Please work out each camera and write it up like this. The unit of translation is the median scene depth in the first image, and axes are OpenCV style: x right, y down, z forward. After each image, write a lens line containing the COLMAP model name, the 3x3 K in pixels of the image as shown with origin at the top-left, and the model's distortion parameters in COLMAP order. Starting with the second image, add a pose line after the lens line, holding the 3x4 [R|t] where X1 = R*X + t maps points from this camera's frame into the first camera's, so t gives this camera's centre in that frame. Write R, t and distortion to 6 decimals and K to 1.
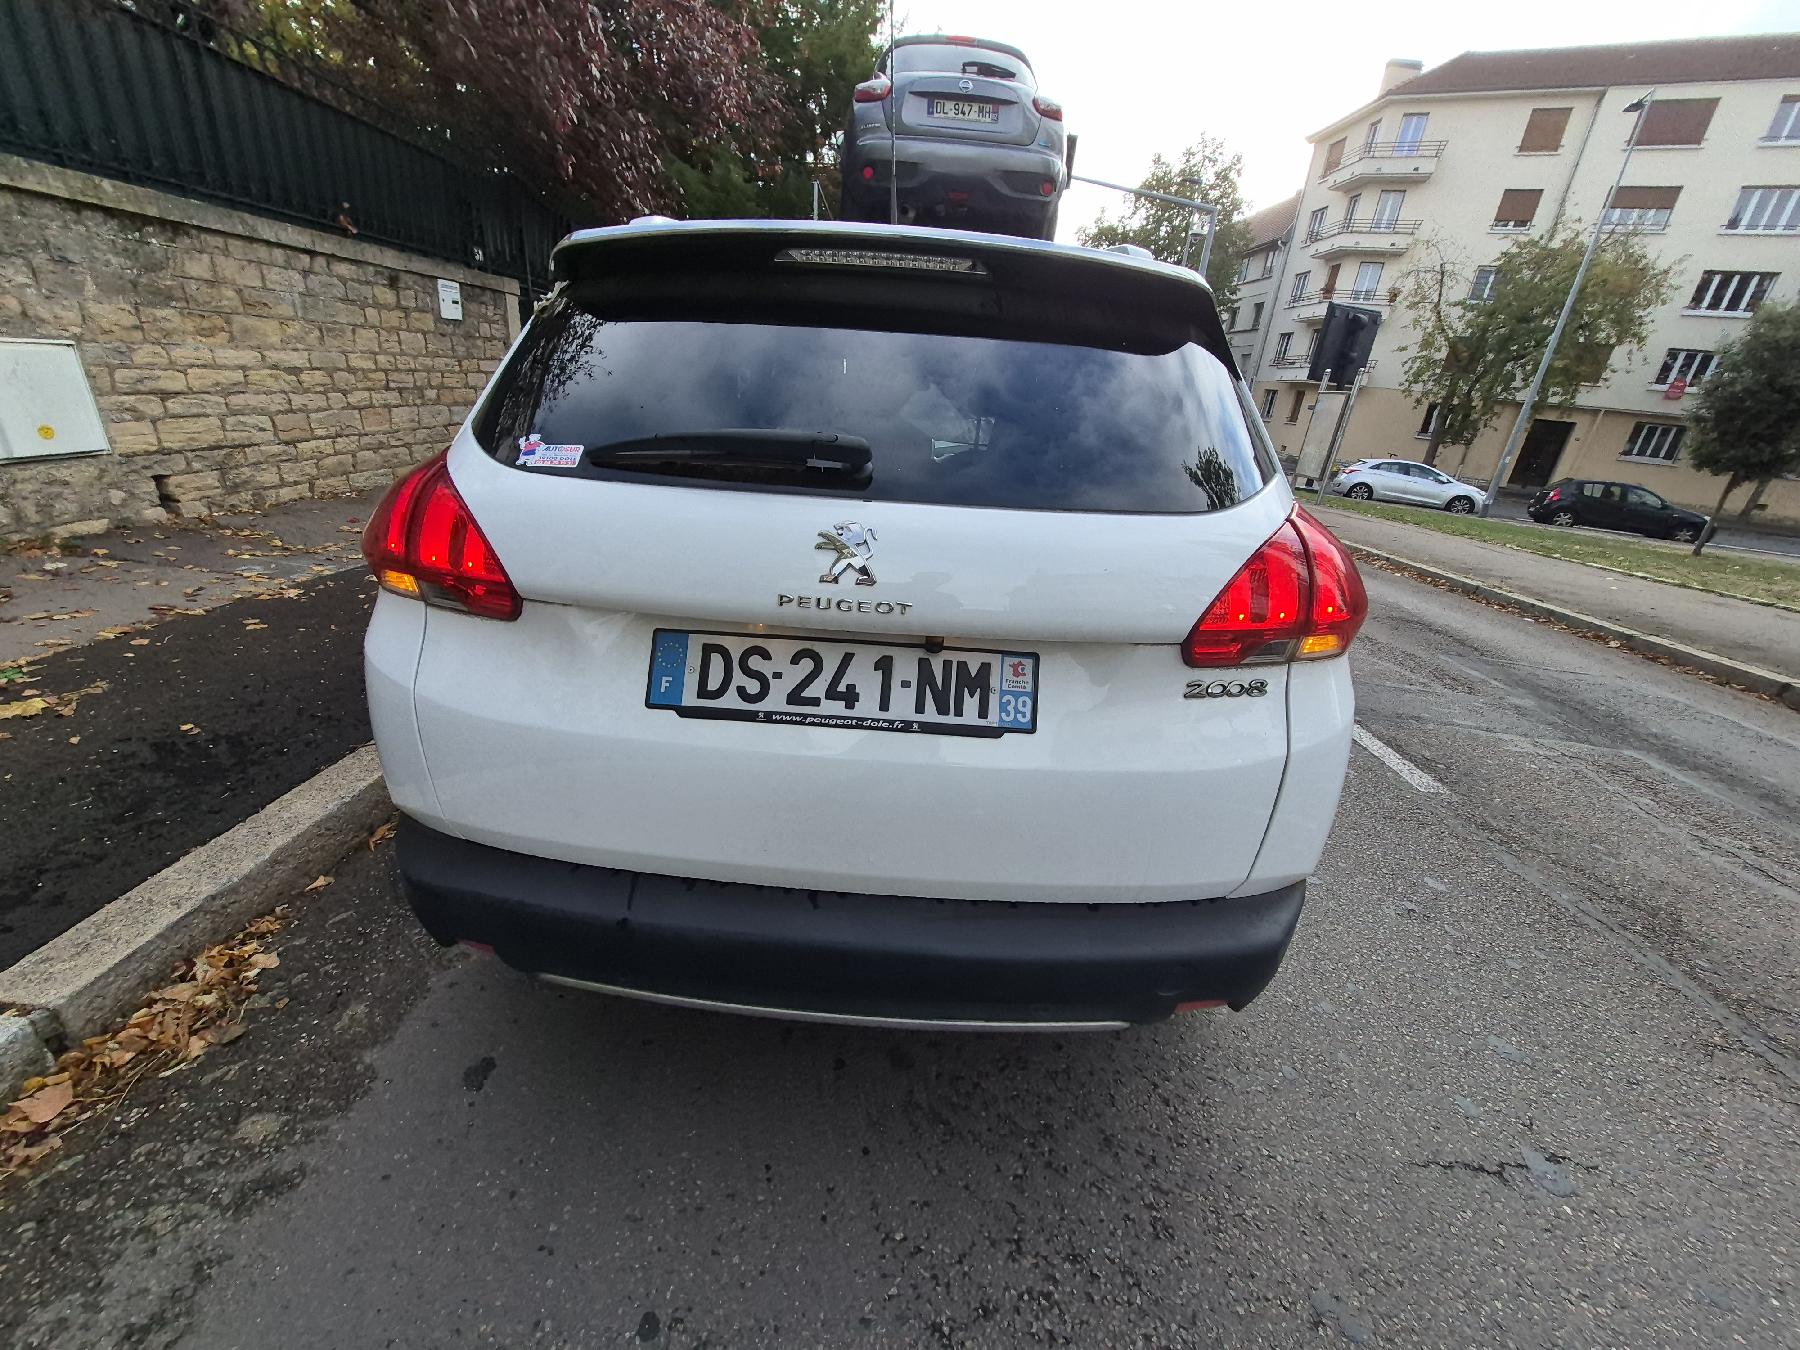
lens RADIAL K [[709.5, 0, 910.1], [0, 709.5, 675.8], [0, 0, 1]] dist [-0.003143, -0.000446]
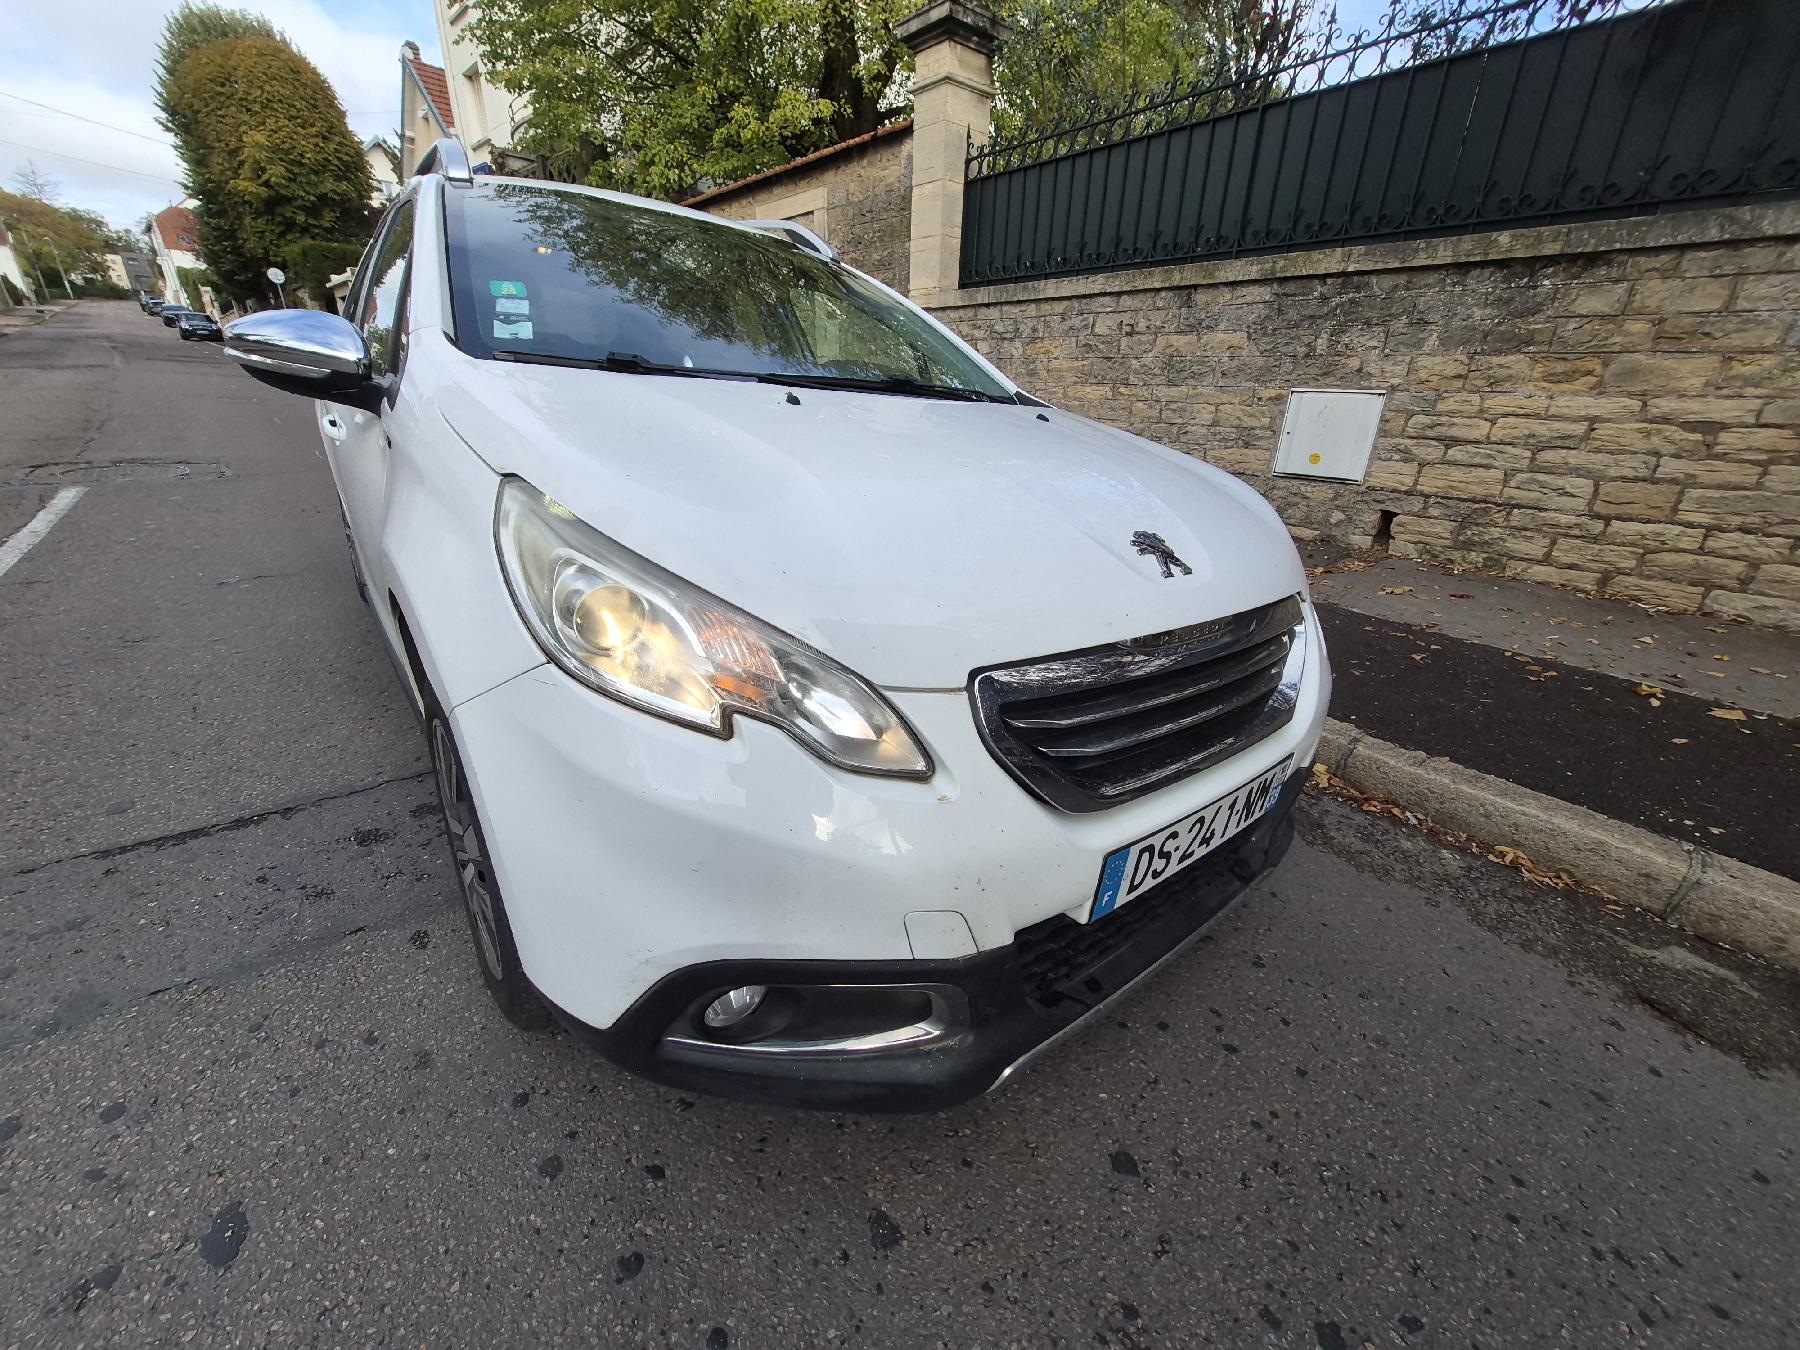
lens RADIAL K [[693.7, 0, 899.4], [0, 693.7, 698.8], [0, 0, 1]] dist [0.002390, -0.001199]
pose [[-0.749878, 0.167064, -0.640135, 0.252585], [-0.340273, 0.732397, 0.589753, -0.444407], [0.567359, 0.660063, -0.492361, 1.282318]]
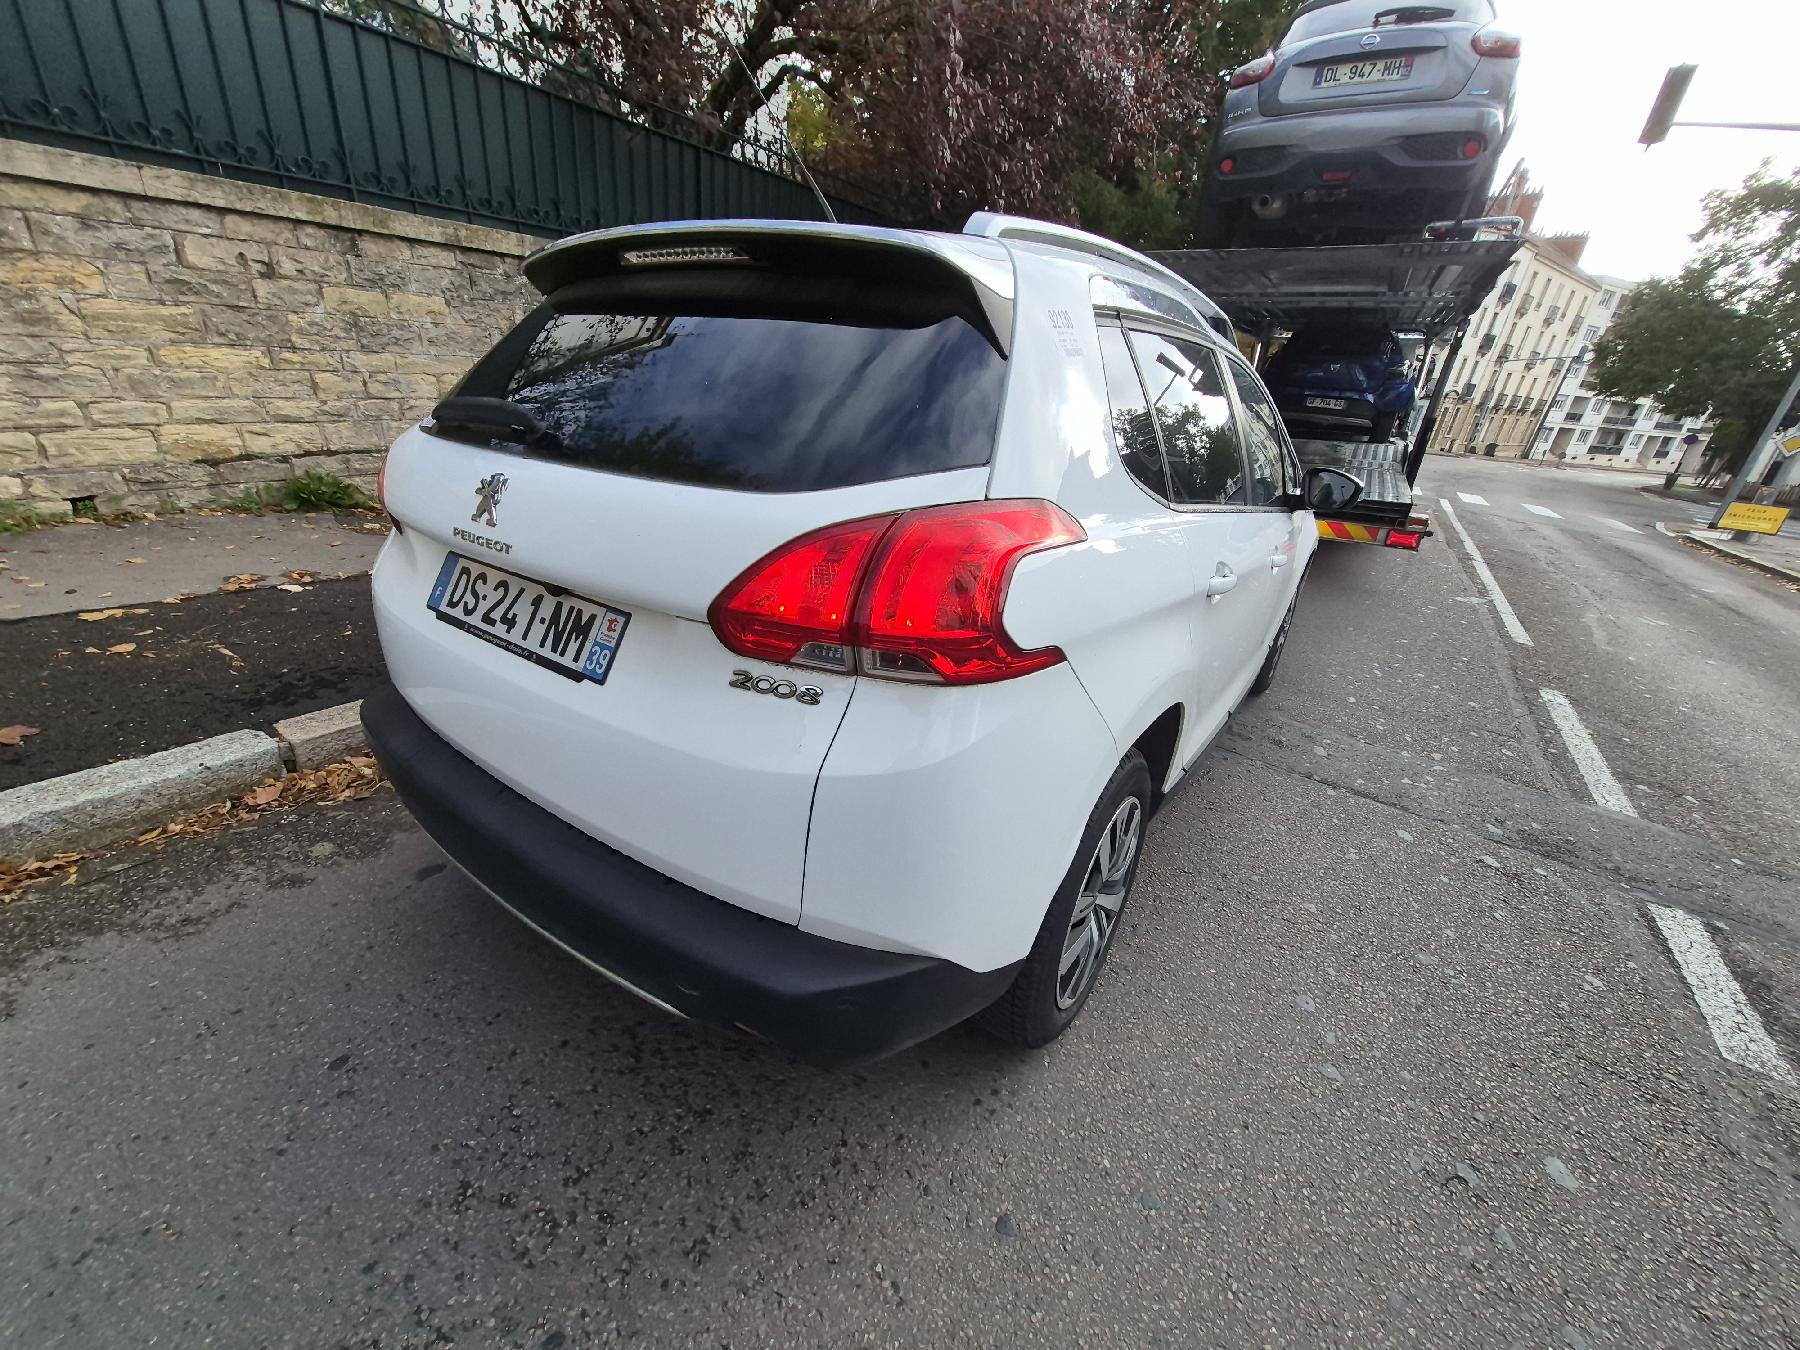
lens RADIAL K [[725.0, 0, 902.0], [0, 725.0, 679.6], [0, 0, 1]] dist [0.000061, -0.000636]
pose [[0.838235, 0.200195, -0.507232, 0.263411], [-0.214445, 0.976246, 0.030920, -0.013523], [0.501373, 0.082855, 0.861255, 0.070425]]
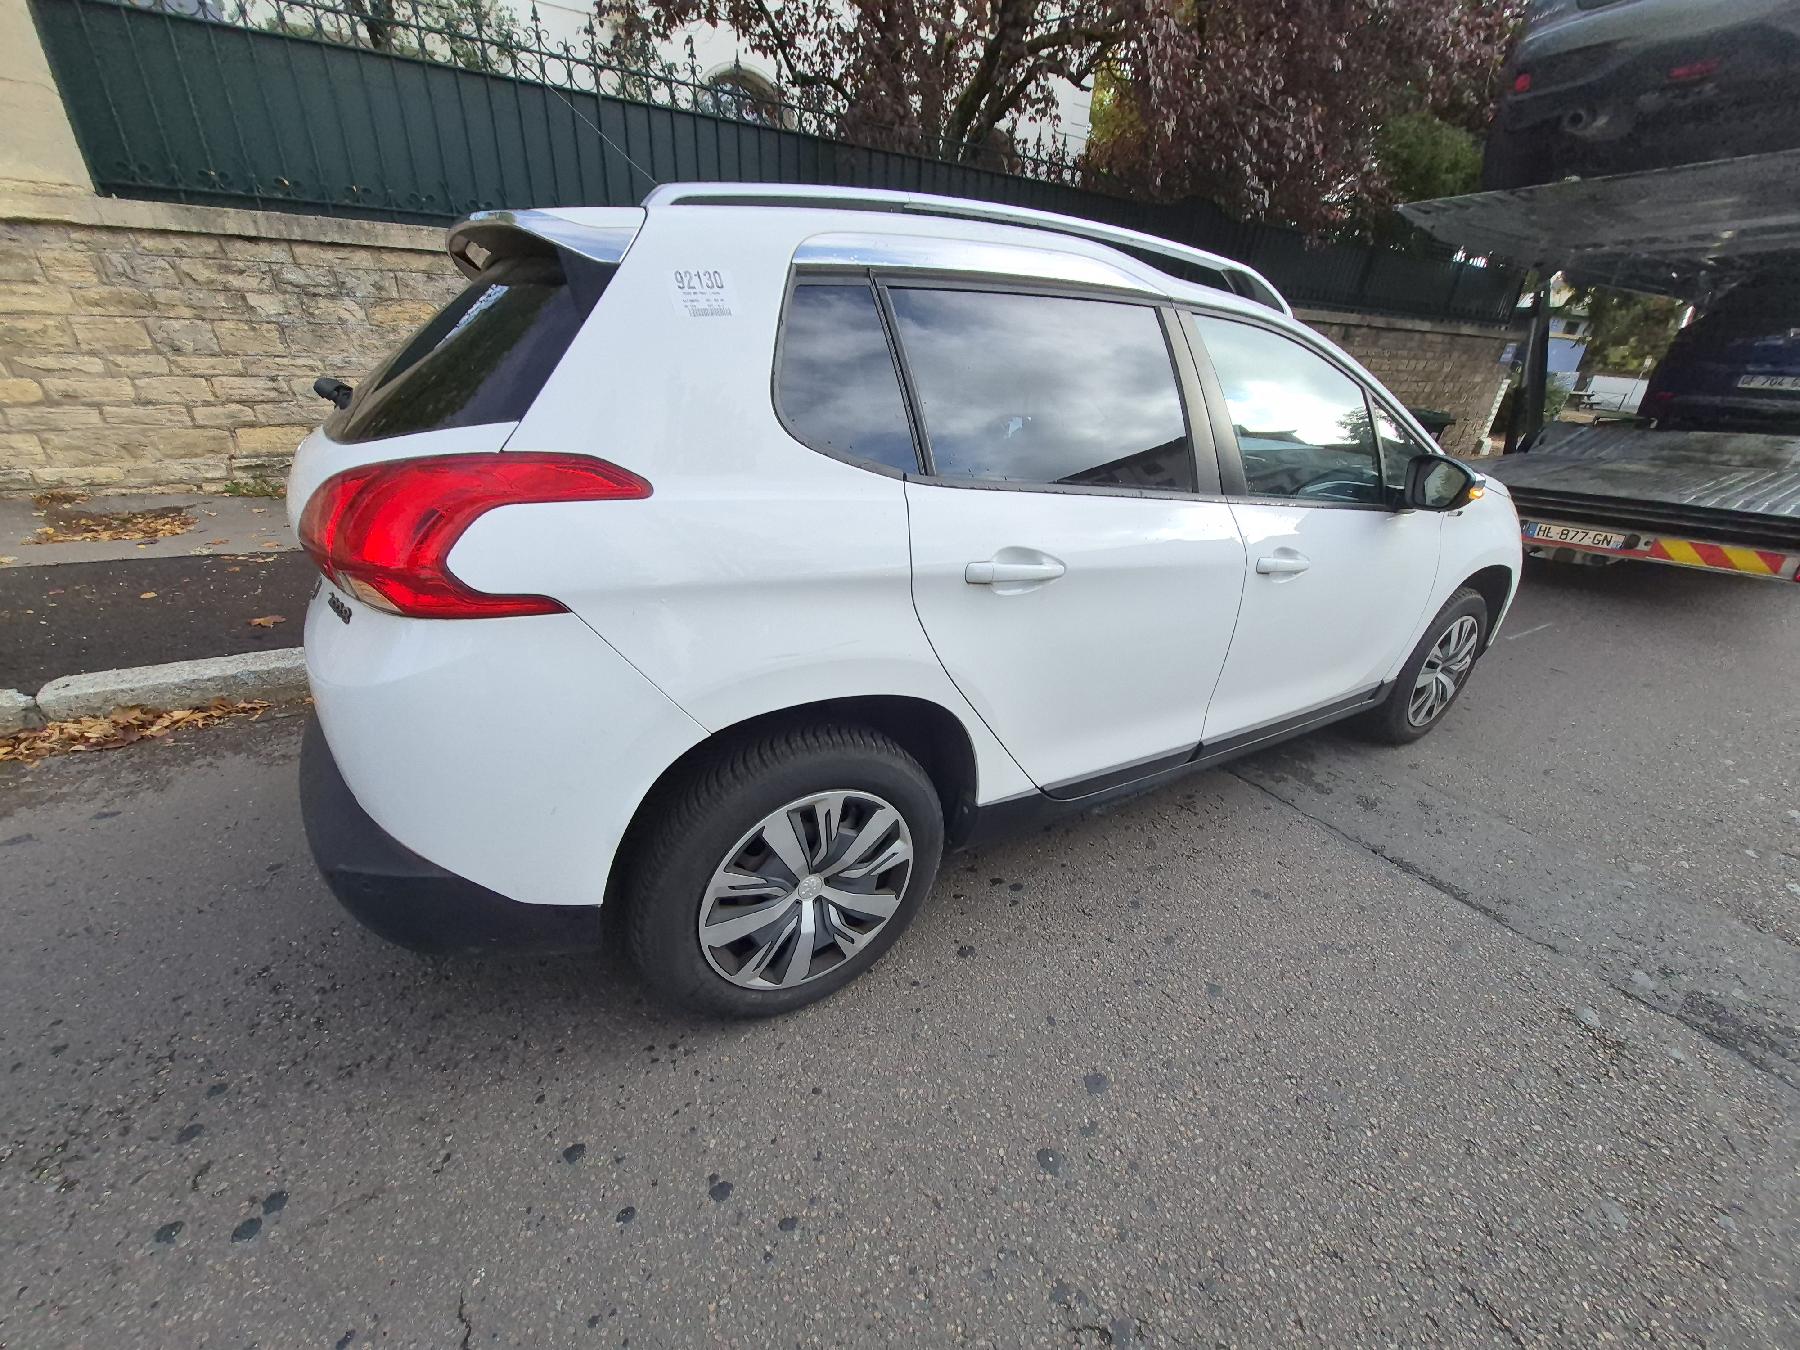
lens RADIAL K [[719.0, 0, 900.0], [0, 719.0, 675.0], [0, 0, 1]] dist [0.000376, -0.001945]
pose [[0.549727, 0.285992, -0.784863, 0.462877], [-0.308004, 0.942762, 0.127798, -0.072796], [0.776488, 0.171487, 0.606348, 0.265814]]
